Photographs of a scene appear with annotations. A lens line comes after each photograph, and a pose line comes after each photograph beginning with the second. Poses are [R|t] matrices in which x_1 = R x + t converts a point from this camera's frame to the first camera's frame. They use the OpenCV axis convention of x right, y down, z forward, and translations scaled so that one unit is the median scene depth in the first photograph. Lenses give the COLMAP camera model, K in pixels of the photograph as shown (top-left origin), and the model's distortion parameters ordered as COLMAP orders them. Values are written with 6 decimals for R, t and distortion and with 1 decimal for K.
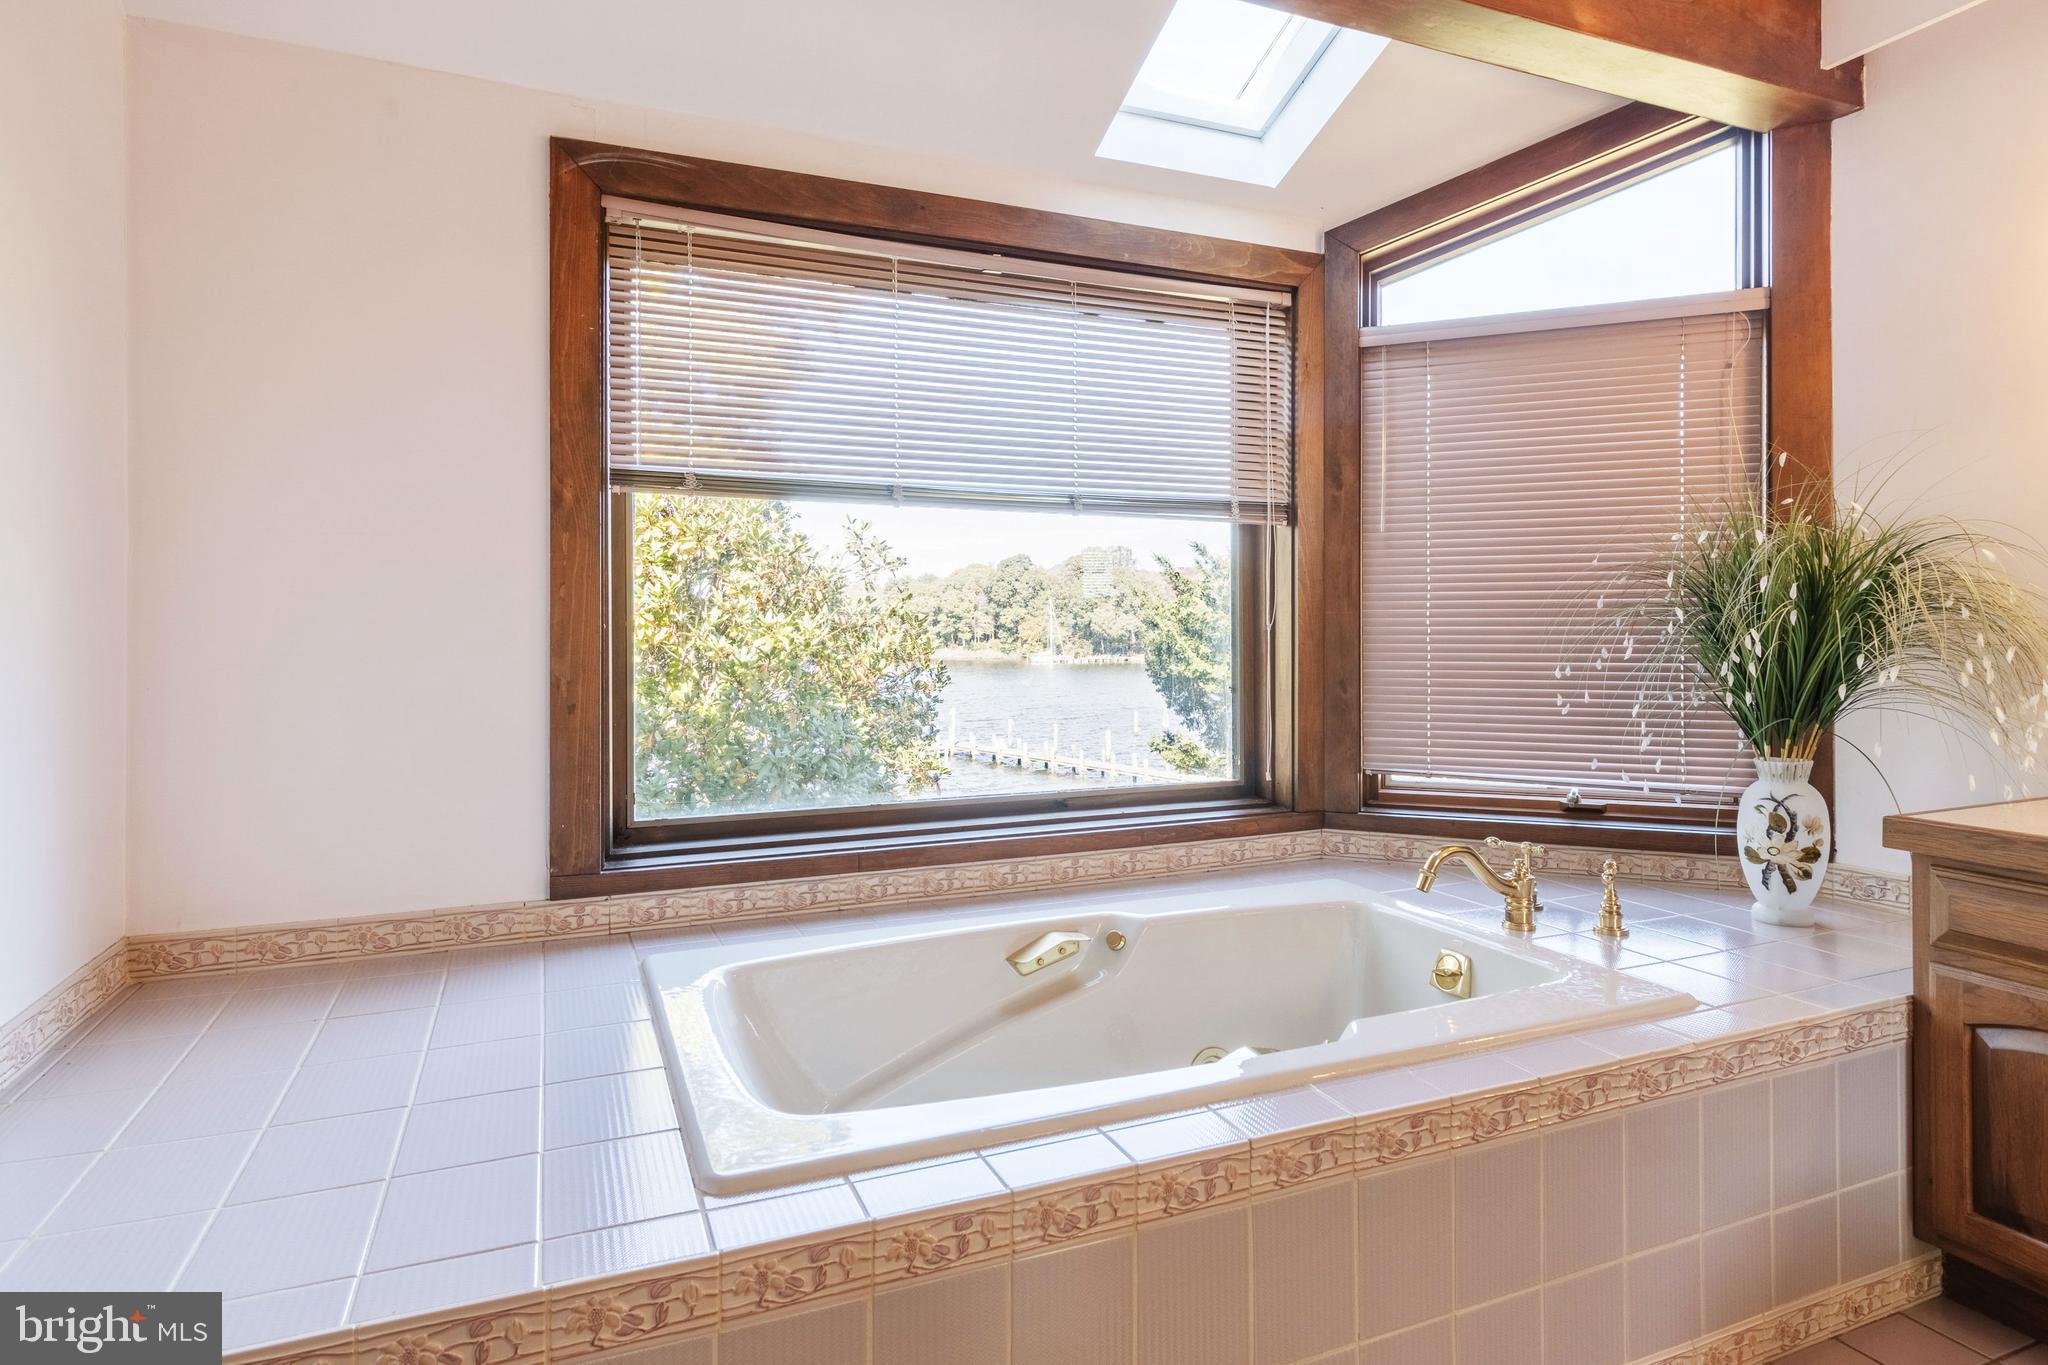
lens RADIAL K [[1120.5, 0, 1022.7], [0, 1120.5, 626.2], [0, 0, 1]] dist [-0.004301, -0.000693]
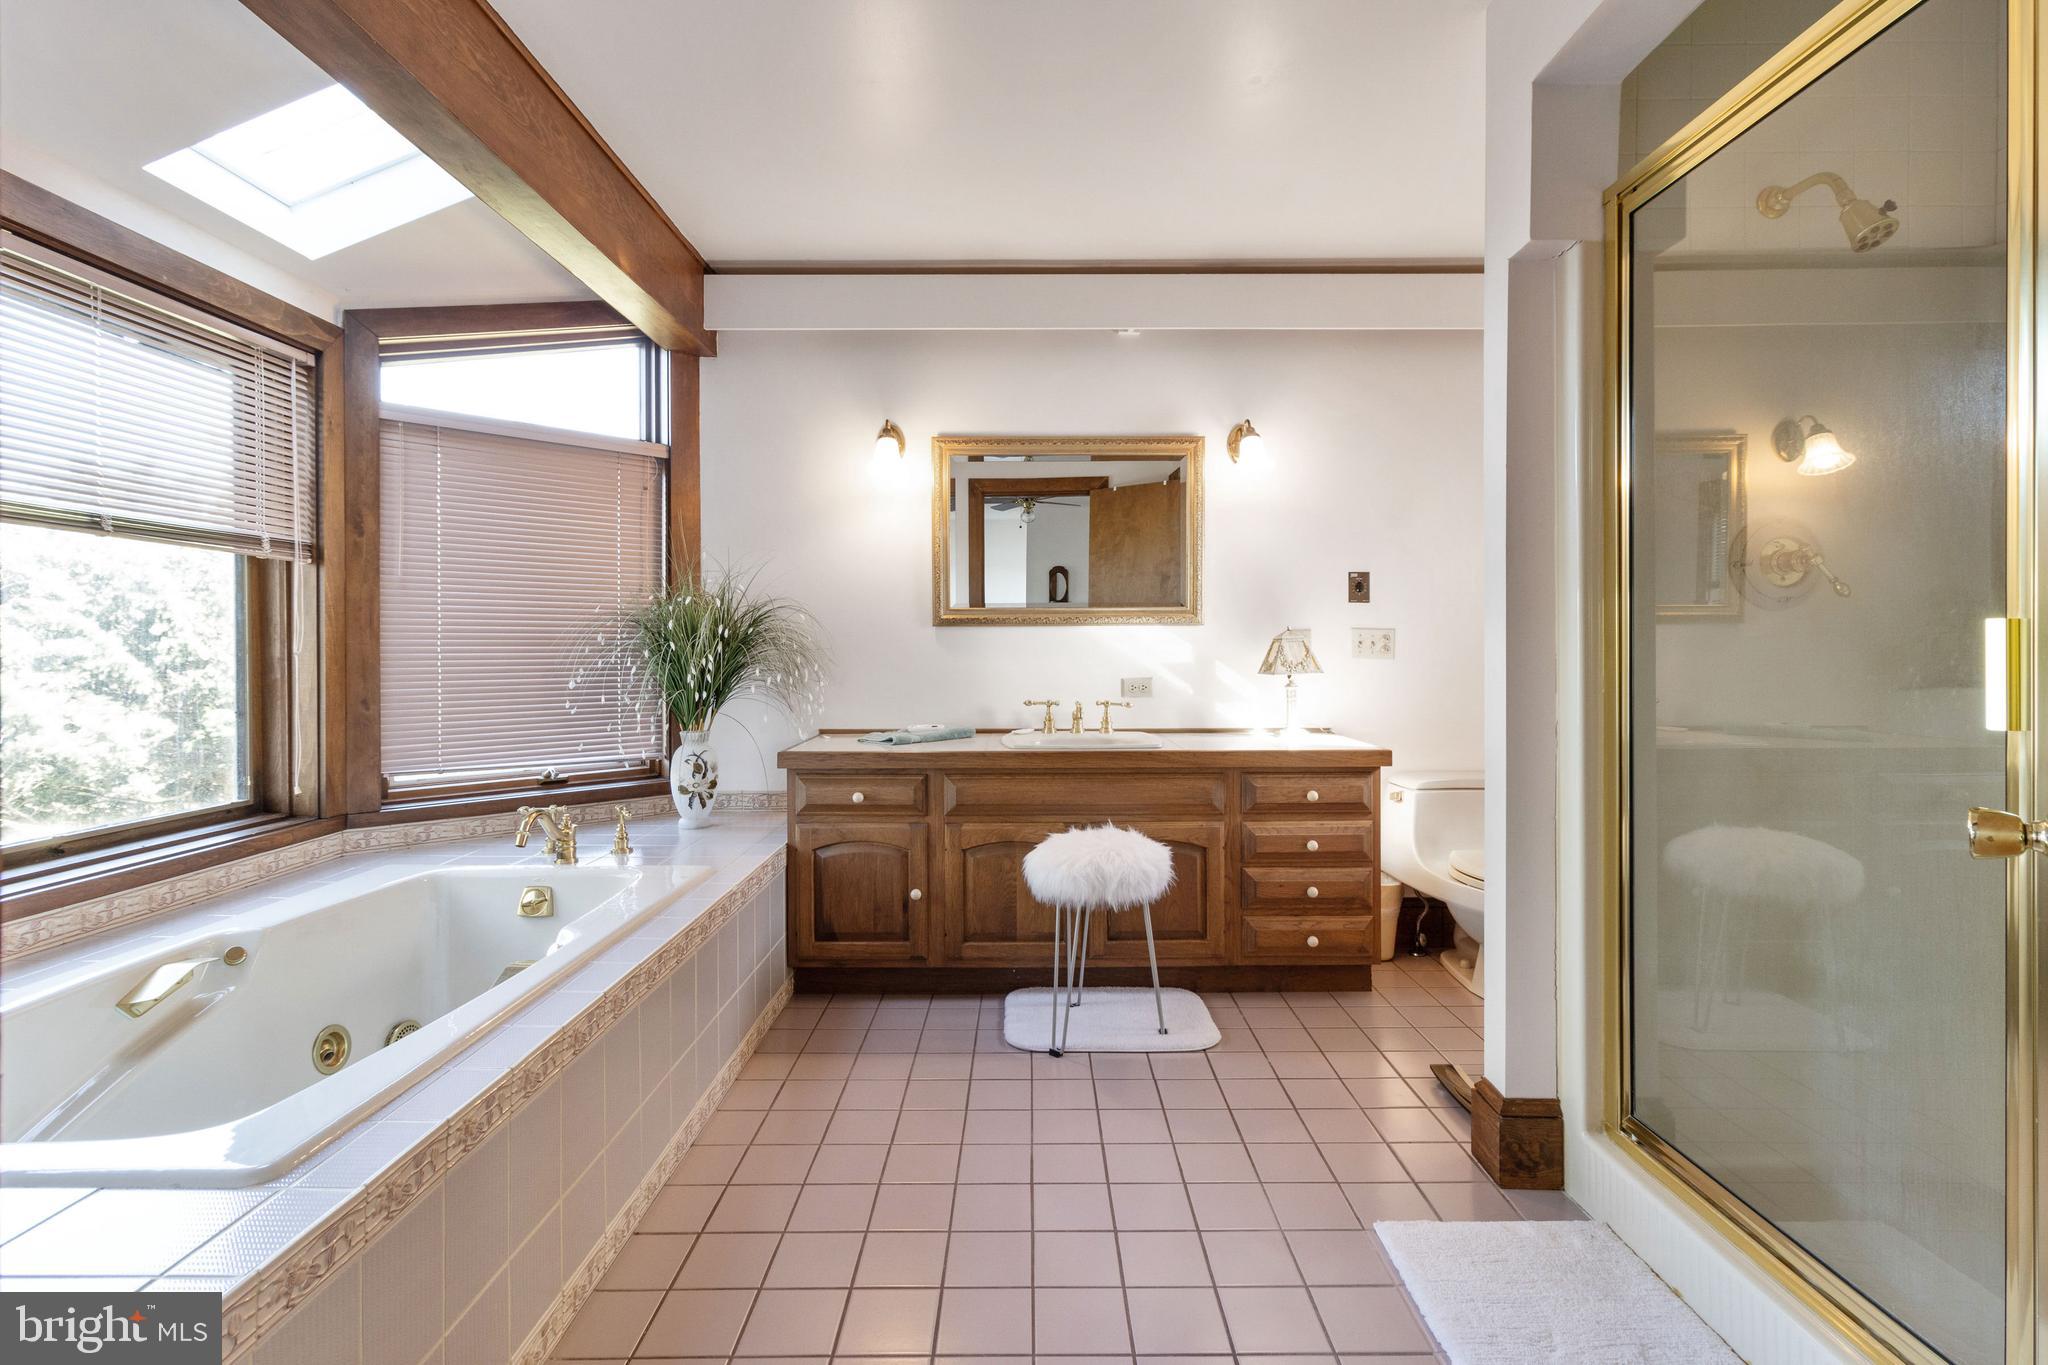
lens RADIAL K [[948.9, 0, 994.5], [0, 948.9, 649.8], [0, 0, 1]] dist [0.001014, 0.001063]
pose [[0.417395, -0.000542, 0.908725, -0.363960], [0.000308, 1.000000, 0.000454, -0.004306], [-0.908725, 0.000090, 0.417395, -0.011728]]
